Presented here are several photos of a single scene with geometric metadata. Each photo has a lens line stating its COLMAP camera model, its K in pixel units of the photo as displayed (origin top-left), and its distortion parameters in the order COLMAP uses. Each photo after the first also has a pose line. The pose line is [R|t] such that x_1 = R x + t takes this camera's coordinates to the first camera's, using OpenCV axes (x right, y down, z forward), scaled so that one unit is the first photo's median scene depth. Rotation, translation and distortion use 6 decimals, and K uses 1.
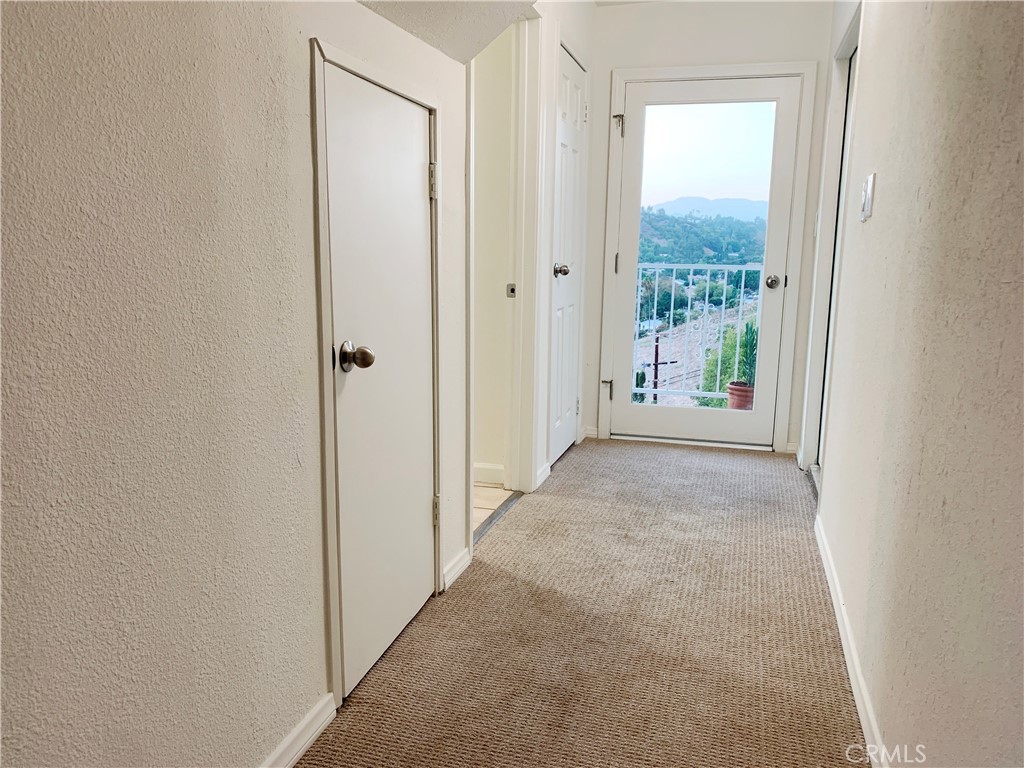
lens RADIAL K [[787.0, 0, 503.9], [0, 787.0, 388.1], [0, 0, 1]] dist [0.034267, -0.043819]
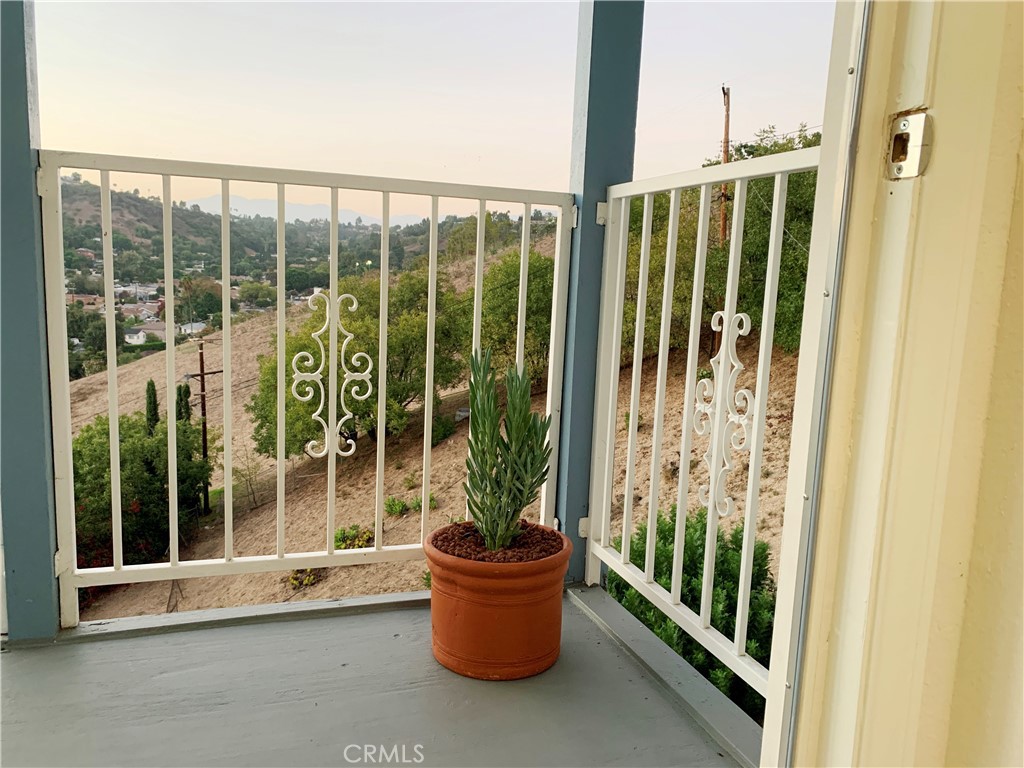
lens RADIAL K [[787.0, 0, 504.8], [0, 787.0, 405.0], [0, 0, 1]] dist [0.034267, -0.043819]
pose [[0.848575, -0.070362, 0.524376, 0.177471], [0.060480, 0.997521, 0.035977, -0.085200], [-0.525607, 0.001186, 0.850727, 0.858943]]
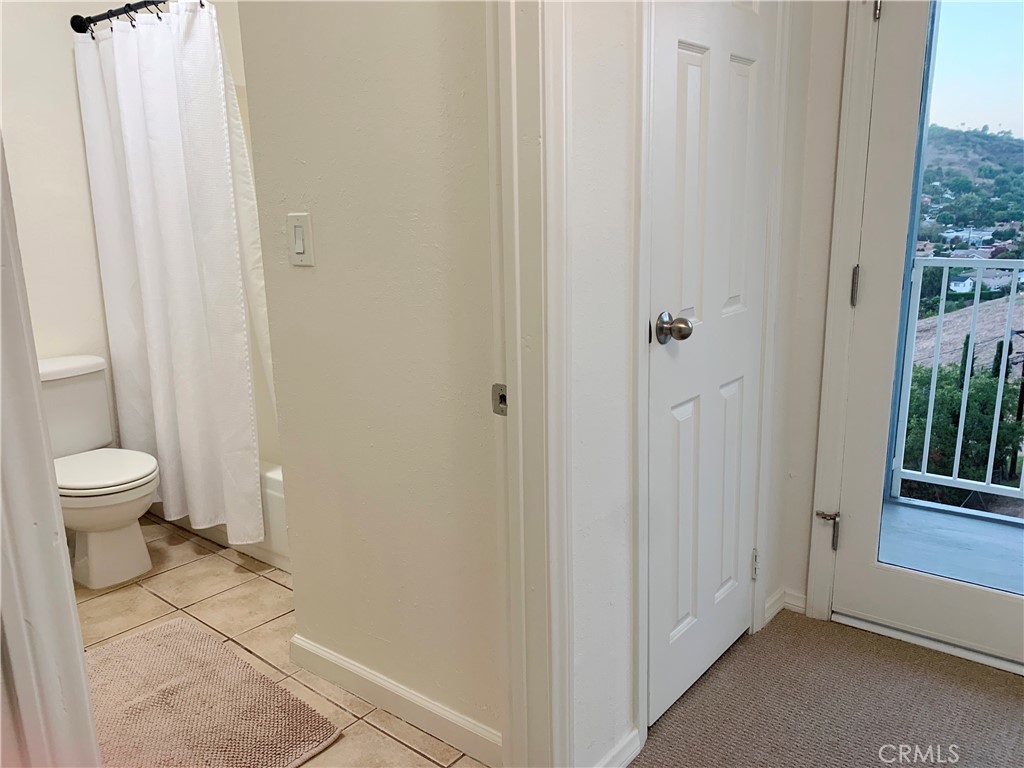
lens RADIAL K [[787.0, 0, 511.3], [0, 787.0, 382.9], [0, 0, 1]] dist [0.034267, -0.043819]
pose [[0.924136, 0.051634, -0.378559, 0.134323], [-0.030442, 0.997627, 0.061758, -0.121256], [0.380850, -0.045549, 0.923514, 0.463107]]
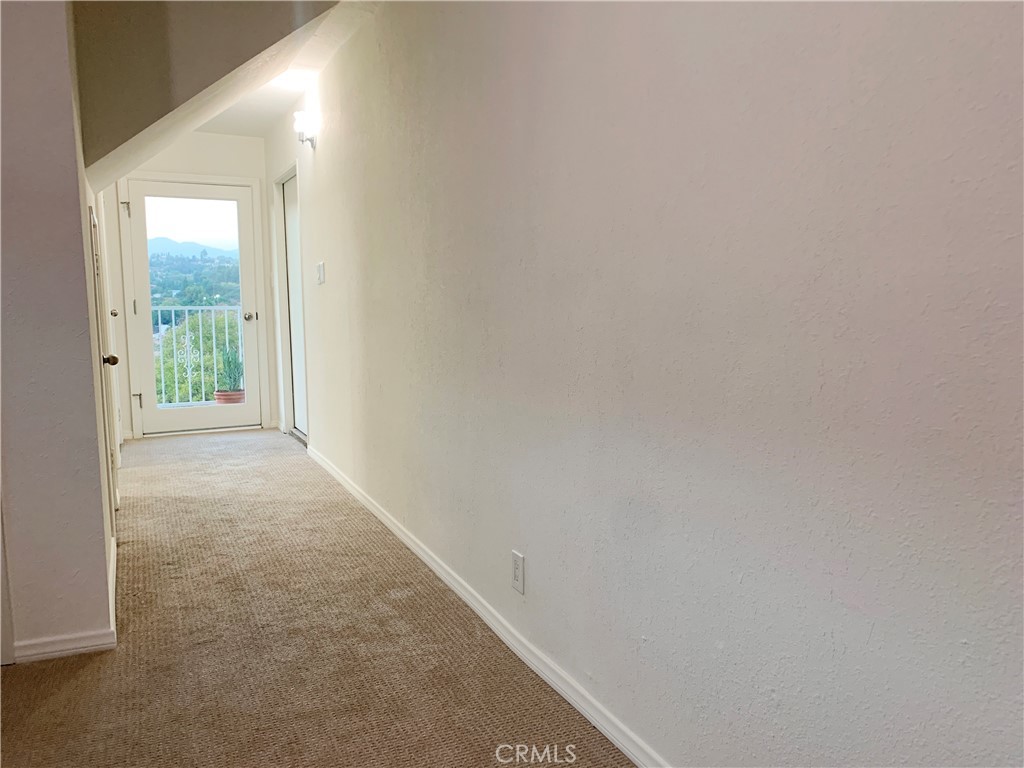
lens RADIAL K [[787.0, 0, 509.9], [0, 787.0, 391.5], [0, 0, 1]] dist [0.034267, -0.043819]
pose [[0.737919, -0.101531, 0.667209, -0.306520], [0.129558, 0.991543, 0.007597, 0.060058], [-0.662337, 0.080836, 0.744832, -0.440901]]
